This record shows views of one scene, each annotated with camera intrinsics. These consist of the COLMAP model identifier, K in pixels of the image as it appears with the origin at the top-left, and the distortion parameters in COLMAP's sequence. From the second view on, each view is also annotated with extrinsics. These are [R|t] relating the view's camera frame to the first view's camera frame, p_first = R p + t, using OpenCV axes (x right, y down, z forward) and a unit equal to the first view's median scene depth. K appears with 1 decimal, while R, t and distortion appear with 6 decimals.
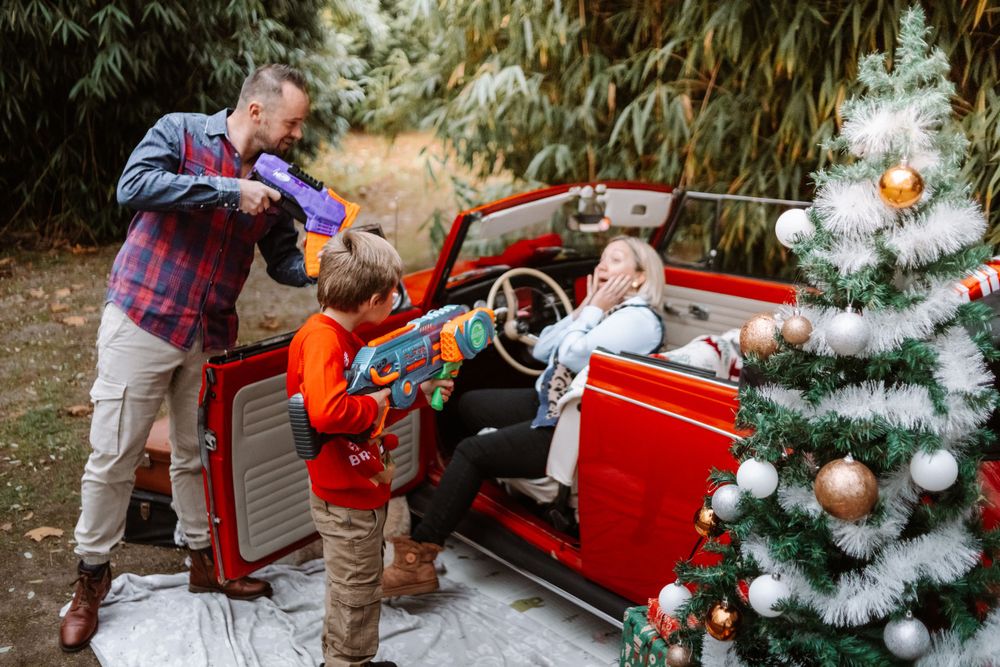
lens RADIAL K [[984.2, 0, 500.0], [0, 984.2, 333.5], [0, 0, 1]] dist [-0.006544, 0.036788]
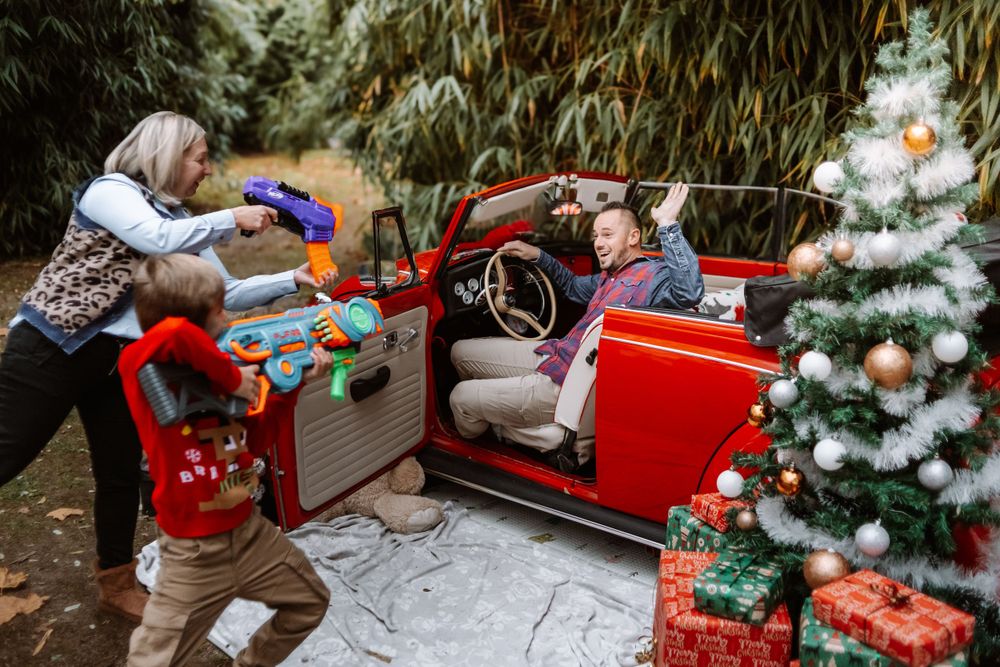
lens RADIAL K [[984.2, 0, 500.0], [0, 984.2, 333.5], [0, 0, 1]] dist [-0.006544, 0.036788]
pose [[0.987384, -0.036386, 0.154108, -0.144671], [0.039983, 0.998994, -0.020304, 0.046753], [-0.153214, 0.026210, 0.987845, -0.093320]]
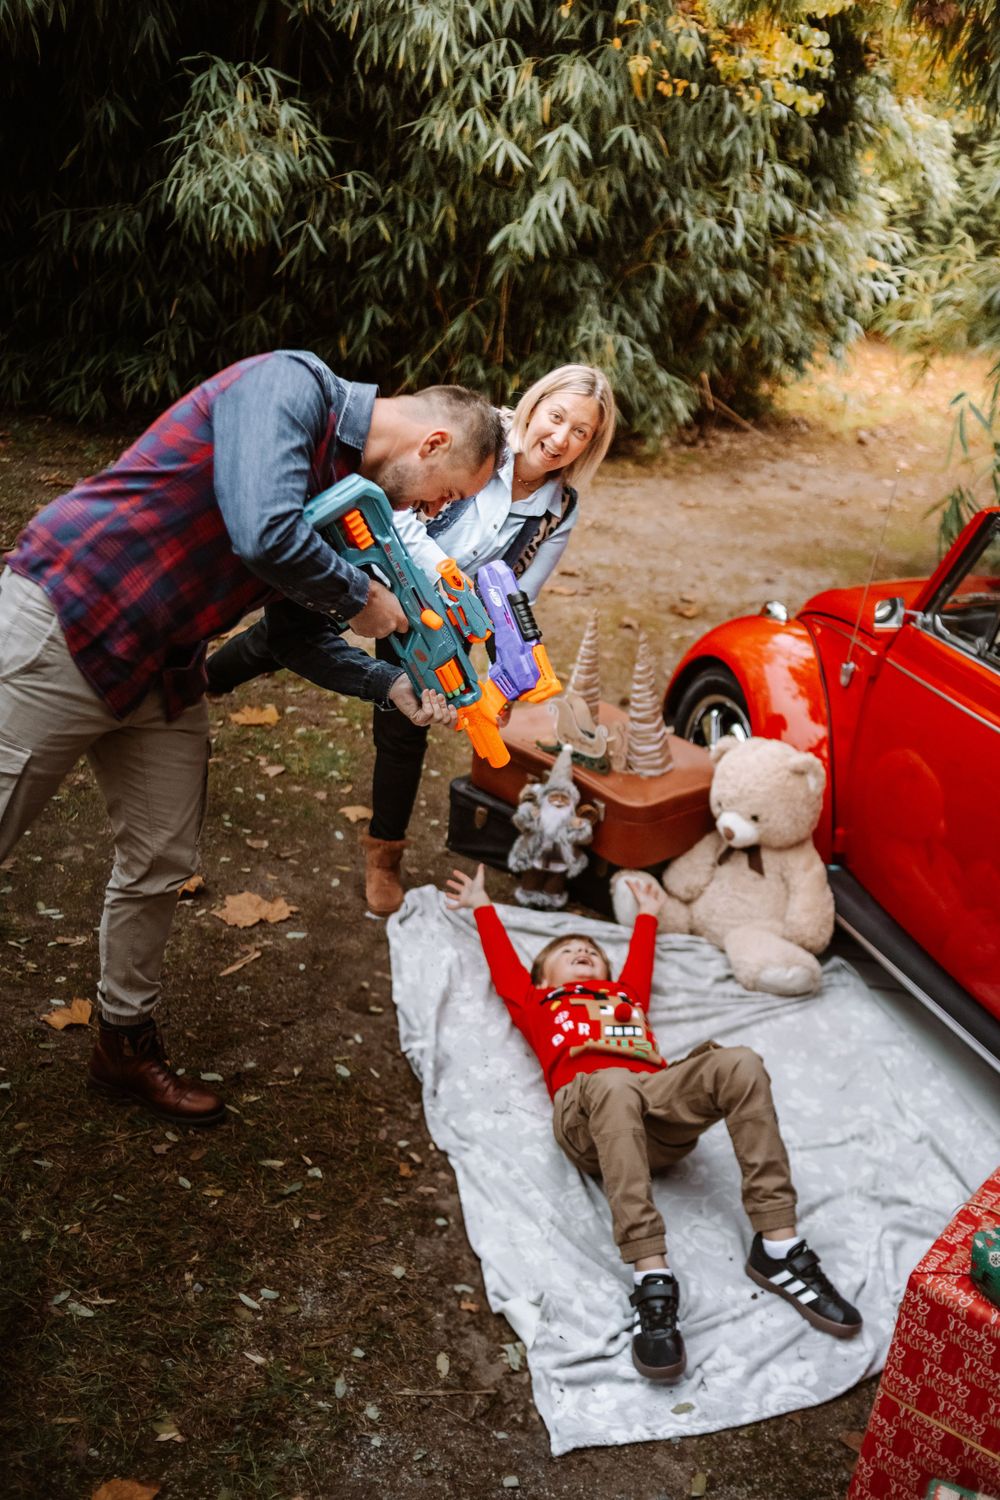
lens RADIAL K [[1476.3, 0, 500.0], [0, 1476.3, 750.0], [0, 0, 1]] dist [-0.006544, 0.036788]
pose [[0.918895, 0.224971, -0.324068, 0.018988], [-0.198576, 0.973573, 0.112799, -0.006230], [0.340881, -0.039298, 0.939285, -0.082587]]
